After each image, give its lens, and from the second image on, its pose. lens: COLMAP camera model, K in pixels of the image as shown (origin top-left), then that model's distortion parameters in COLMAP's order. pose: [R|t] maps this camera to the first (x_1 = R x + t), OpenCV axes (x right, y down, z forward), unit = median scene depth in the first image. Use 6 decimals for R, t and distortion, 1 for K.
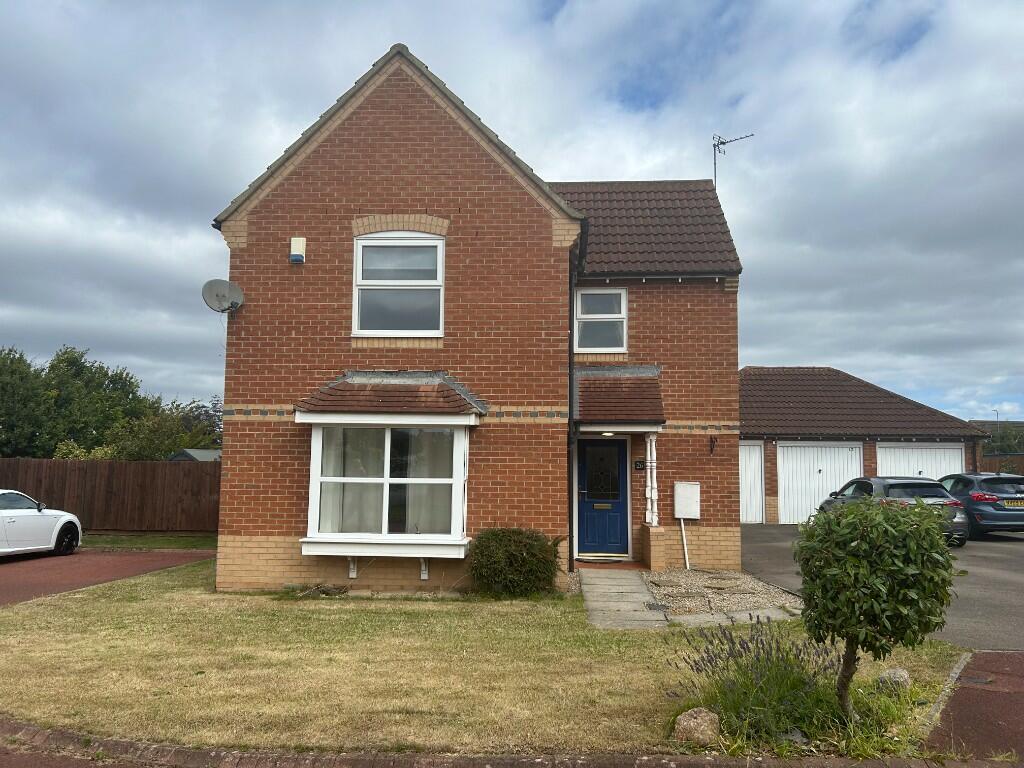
lens RADIAL K [[769.8, 0, 512.0], [0, 769.8, 384.0], [0, 0, 1]] dist [0.028328, -0.005839]
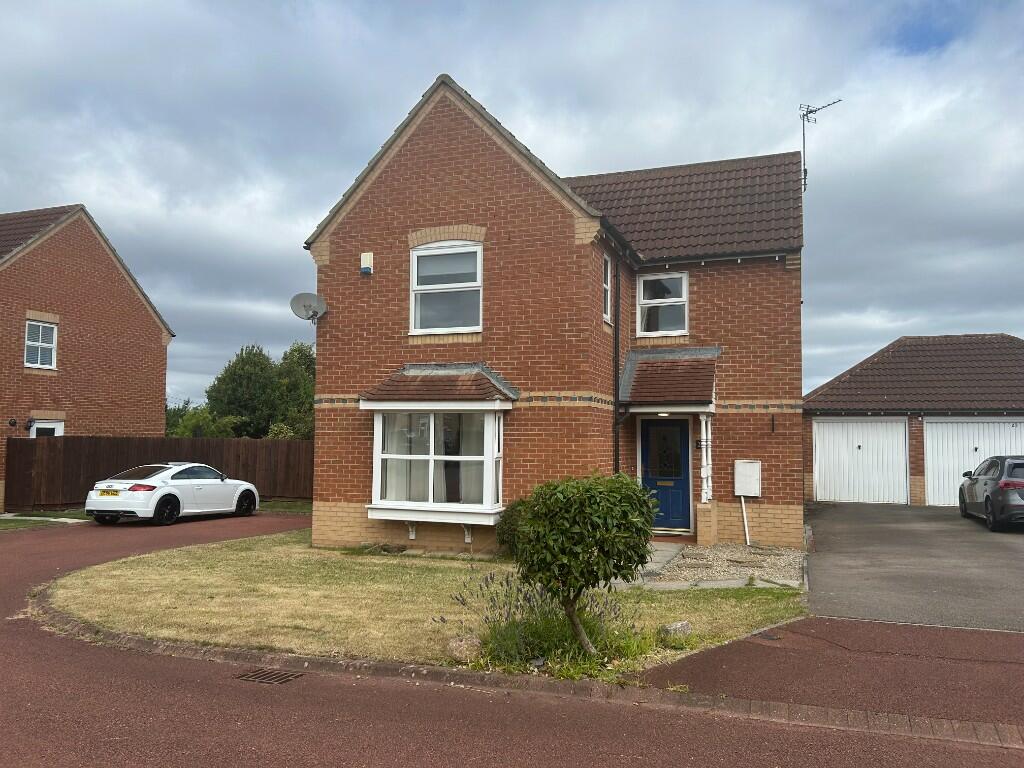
lens RADIAL K [[775.1, 0, 512.0], [0, 775.1, 384.0], [0, 0, 1]] dist [0.051778, -0.002434]
pose [[0.956508, -0.023811, -0.290732, 0.279112], [0.032825, 0.999119, 0.026167, -0.012547], [0.289852, -0.034572, 0.956447, -0.083488]]
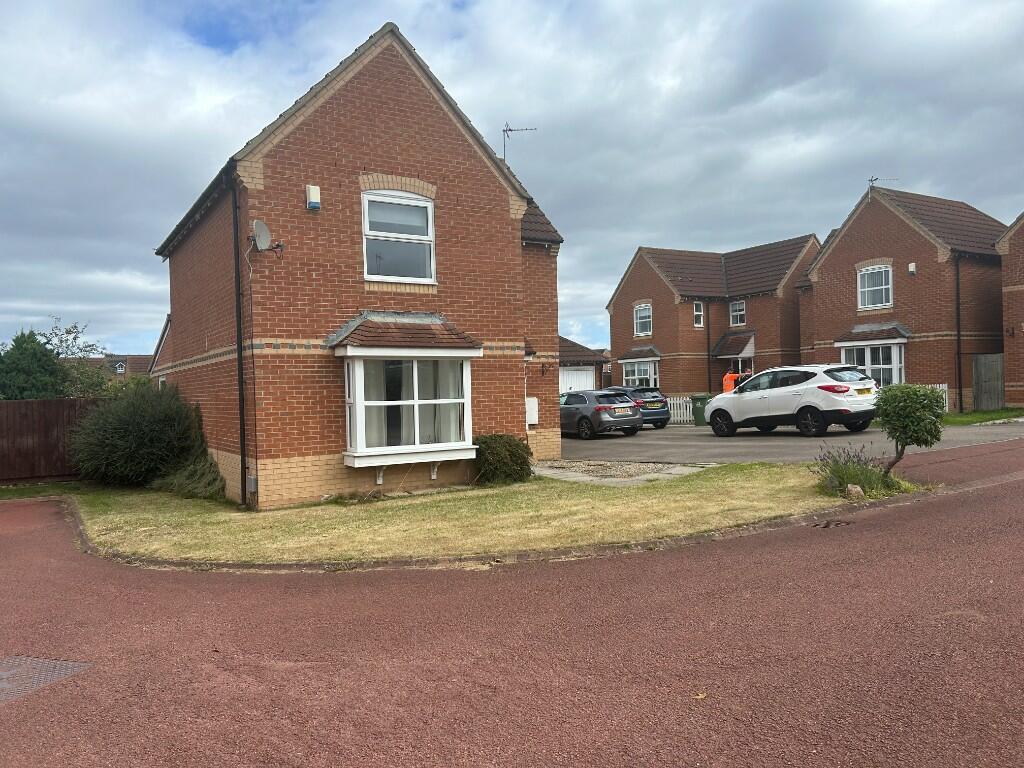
lens RADIAL K [[758.2, 0, 510.0], [0, 758.2, 402.0], [0, 0, 1]] dist [-0.026420, -0.001761]
pose [[0.813524, -0.042374, 0.579986, -0.686341], [-0.024914, 0.993886, 0.107561, -0.007965], [-0.580998, -0.101953, 0.807494, -0.055017]]
